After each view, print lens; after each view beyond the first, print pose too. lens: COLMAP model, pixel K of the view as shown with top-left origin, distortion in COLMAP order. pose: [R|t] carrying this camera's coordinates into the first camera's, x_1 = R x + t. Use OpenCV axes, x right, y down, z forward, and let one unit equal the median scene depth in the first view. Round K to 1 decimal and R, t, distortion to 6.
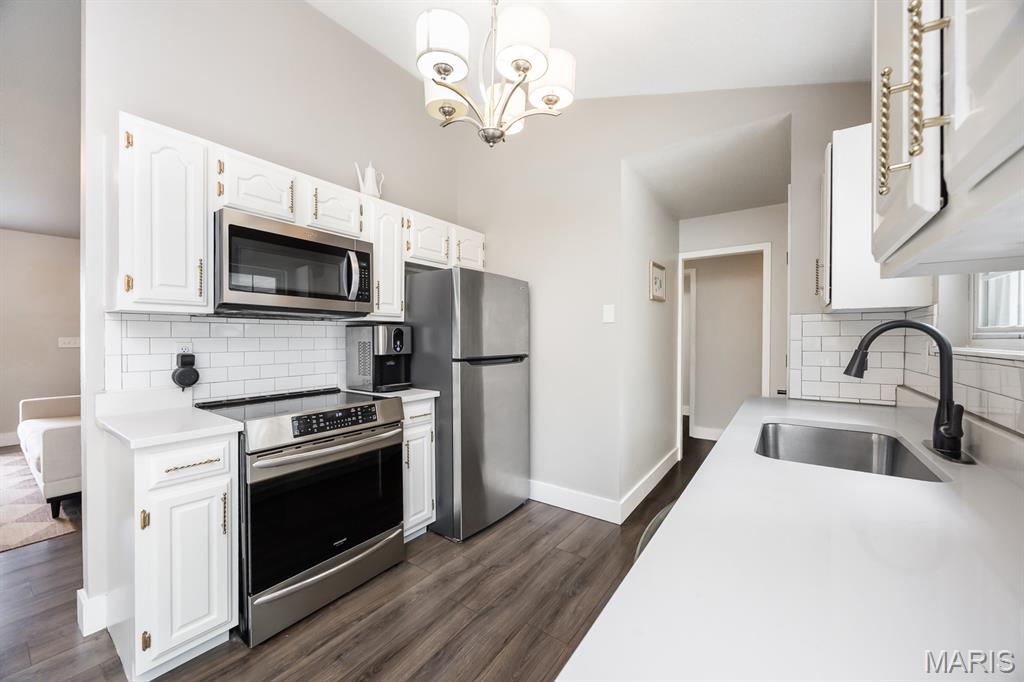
lens RADIAL K [[398.2, 0, 510.4], [0, 398.2, 339.5], [0, 0, 1]] dist [0.002530, -0.000001]
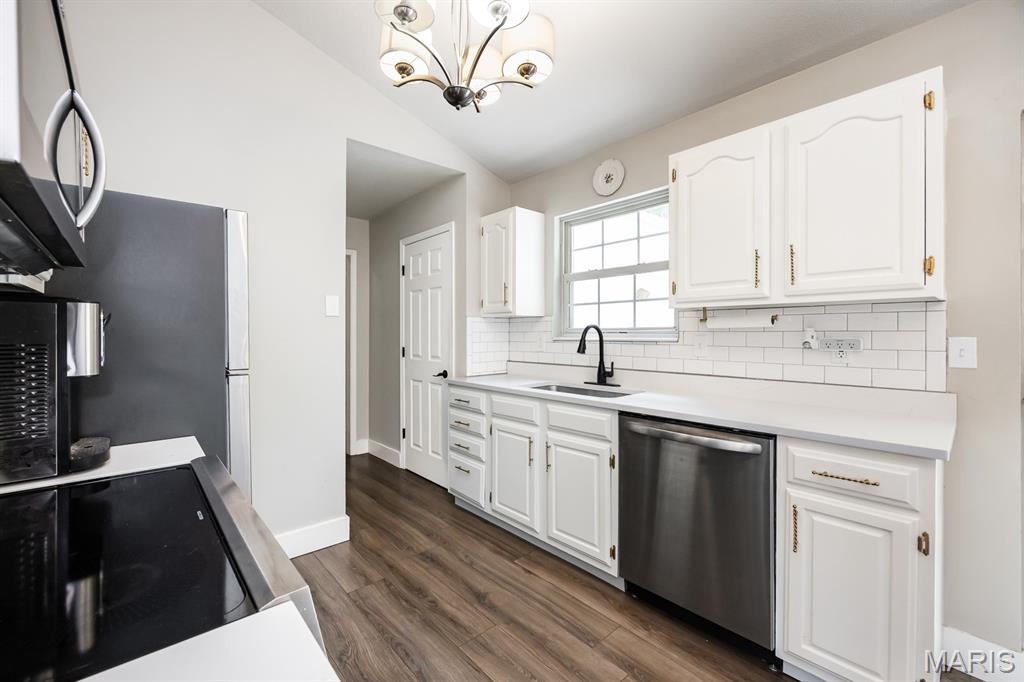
lens RADIAL K [[398.2, 0, 510.4], [0, 398.2, 338.4], [0, 0, 1]] dist [0.002530, -0.000001]
pose [[0.249932, -0.010132, 0.968210, -0.710534], [0.008682, 0.999929, 0.008222, 0.002400], [-0.968225, 0.006351, 0.250002, 0.579933]]
